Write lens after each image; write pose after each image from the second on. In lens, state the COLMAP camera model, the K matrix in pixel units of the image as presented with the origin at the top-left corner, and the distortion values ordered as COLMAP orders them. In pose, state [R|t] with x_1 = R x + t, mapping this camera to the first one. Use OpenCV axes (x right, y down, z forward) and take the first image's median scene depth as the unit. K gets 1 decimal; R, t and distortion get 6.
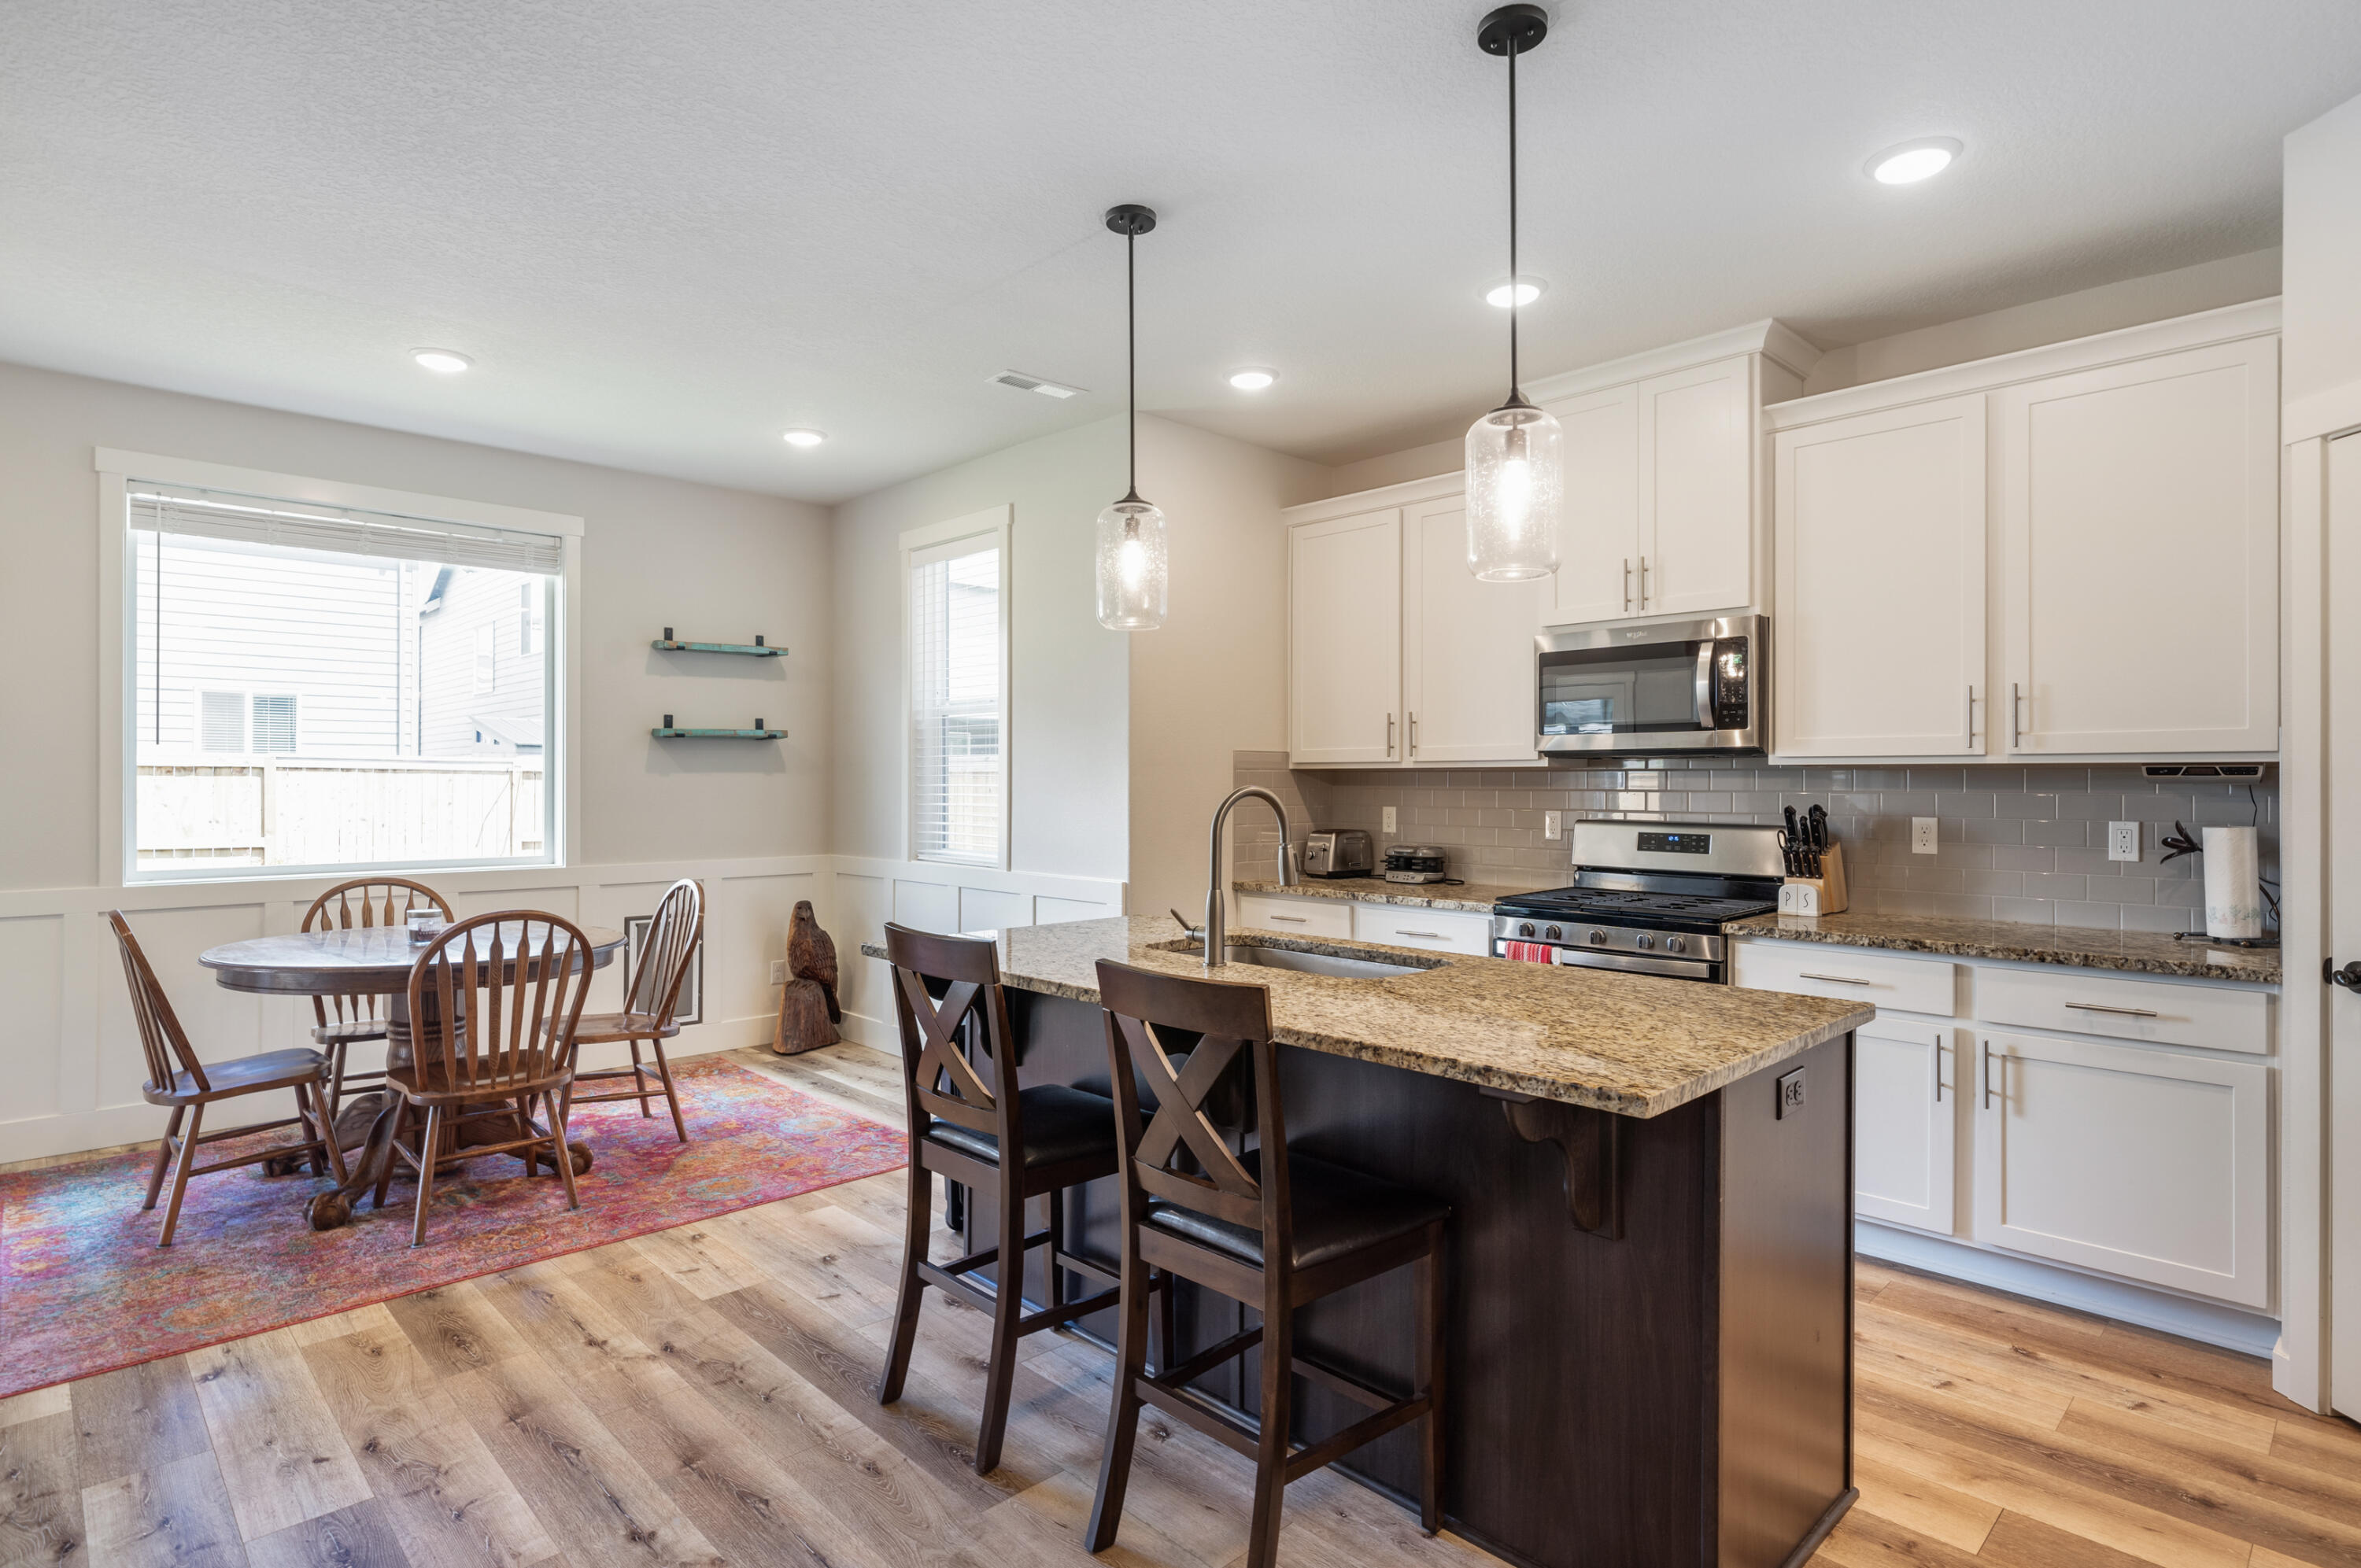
lens RADIAL K [[1185.6, 0, 1179.2], [0, 1185.6, 785.8], [0, 0, 1]] dist [-0.004651, -0.002898]
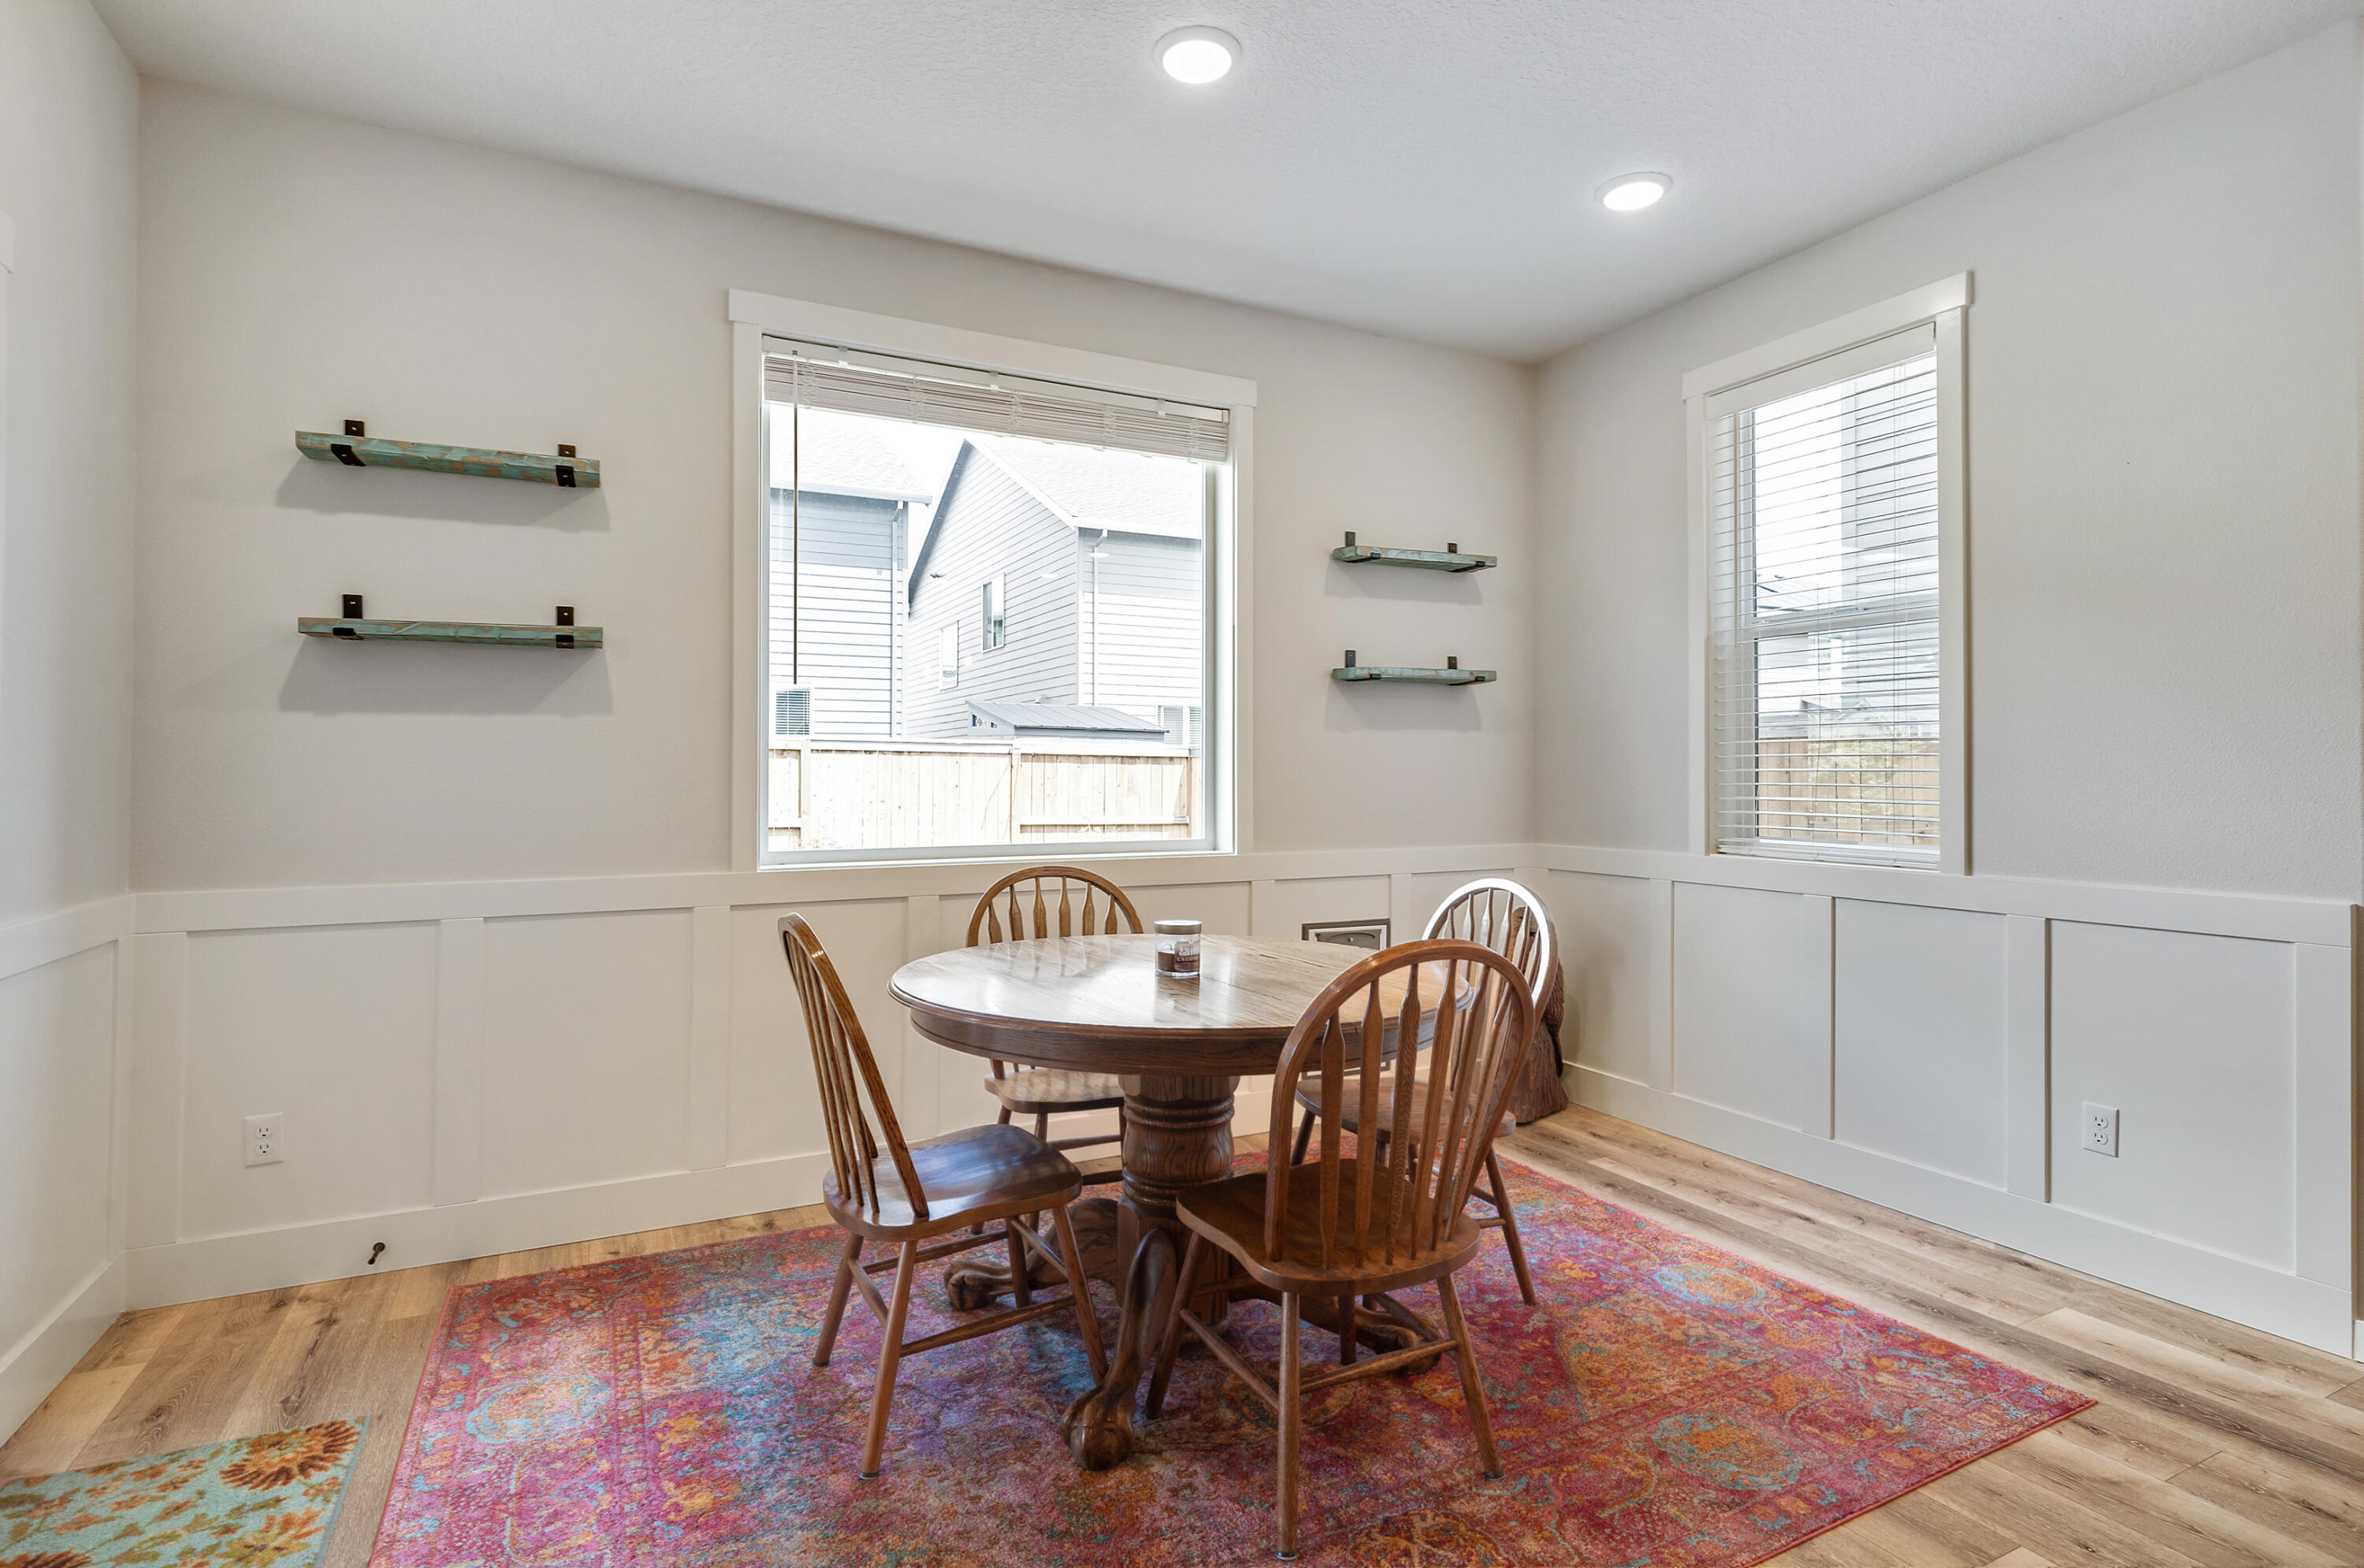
lens RADIAL K [[1187.2, 0, 1218.1], [0, 1187.2, 768.9], [0, 0, 1]] dist [-0.004651, -0.002898]
pose [[0.957667, -0.003454, -0.287858, -0.410146], [0.001574, 0.999976, -0.006761, 0.026312], [0.287875, 0.006022, 0.957649, 0.372314]]
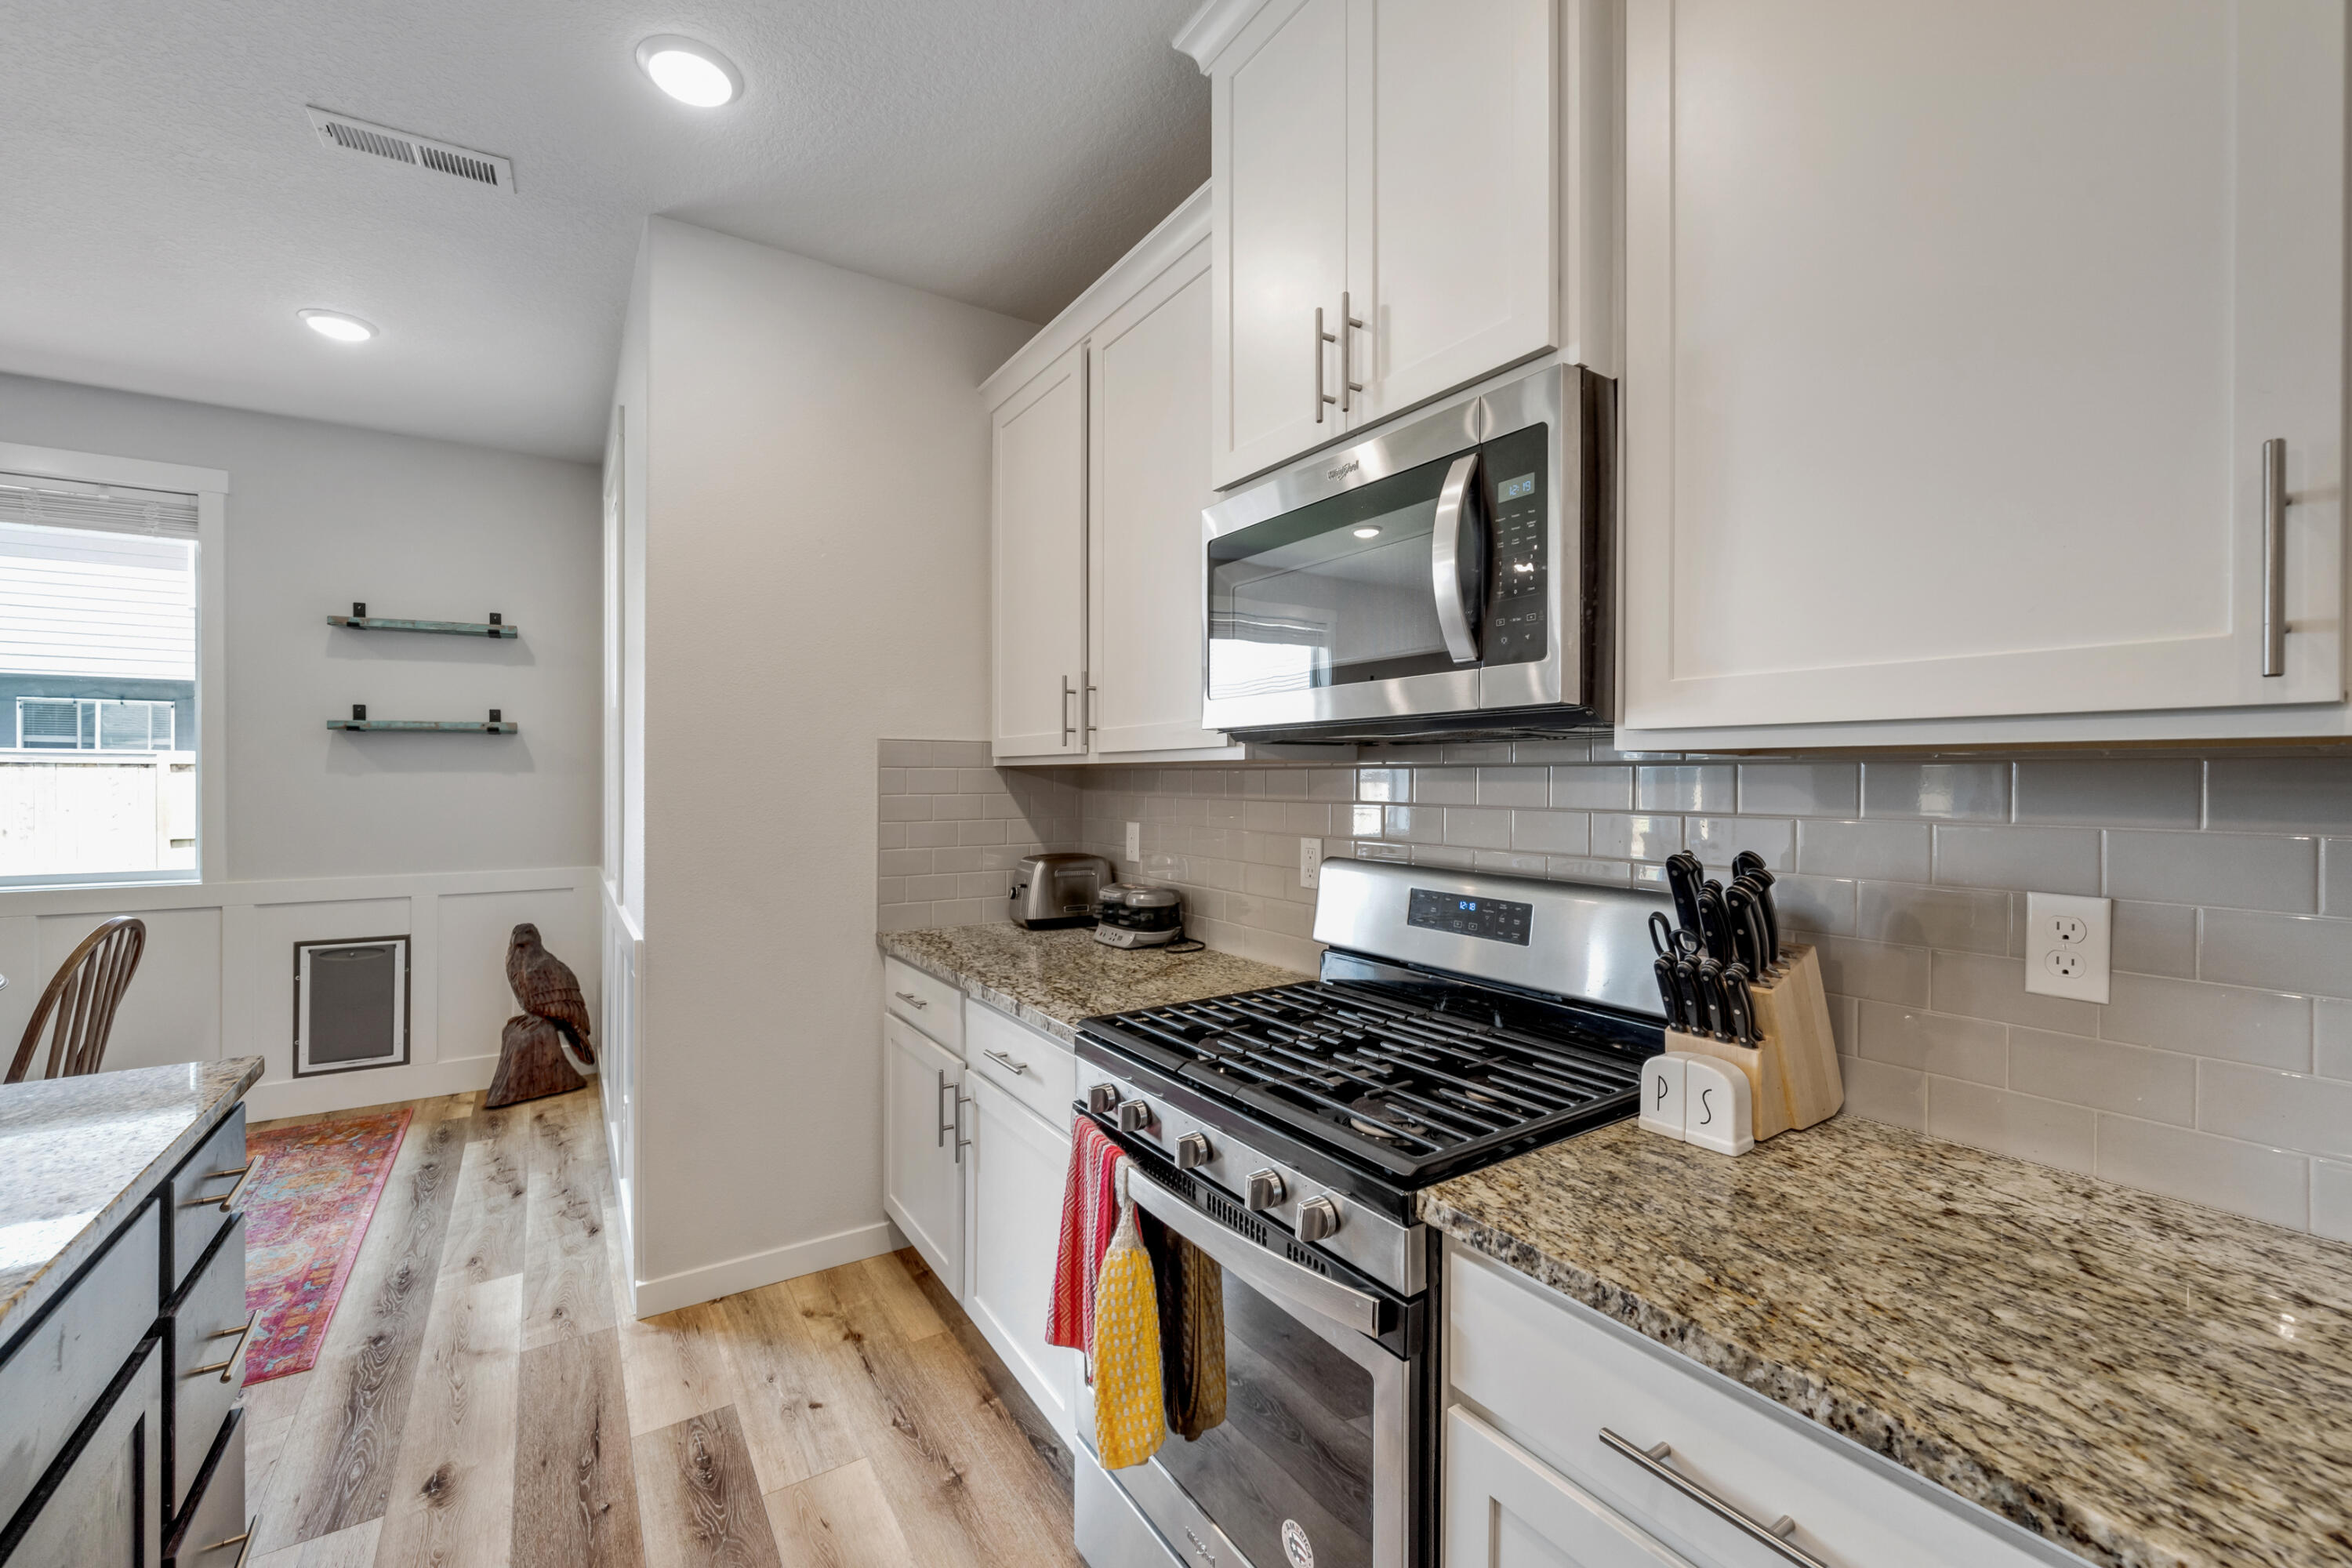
lens RADIAL K [[969.2, 0, 1153.9], [0, 969.2, 784.2], [0, 0, 1]] dist [-0.001356, -0.000230]
pose [[0.982832, 0.001401, -0.184499, 0.358695], [-0.000849, 0.999995, 0.003071, -0.006895], [0.184502, -0.002862, 0.982828, 0.575227]]
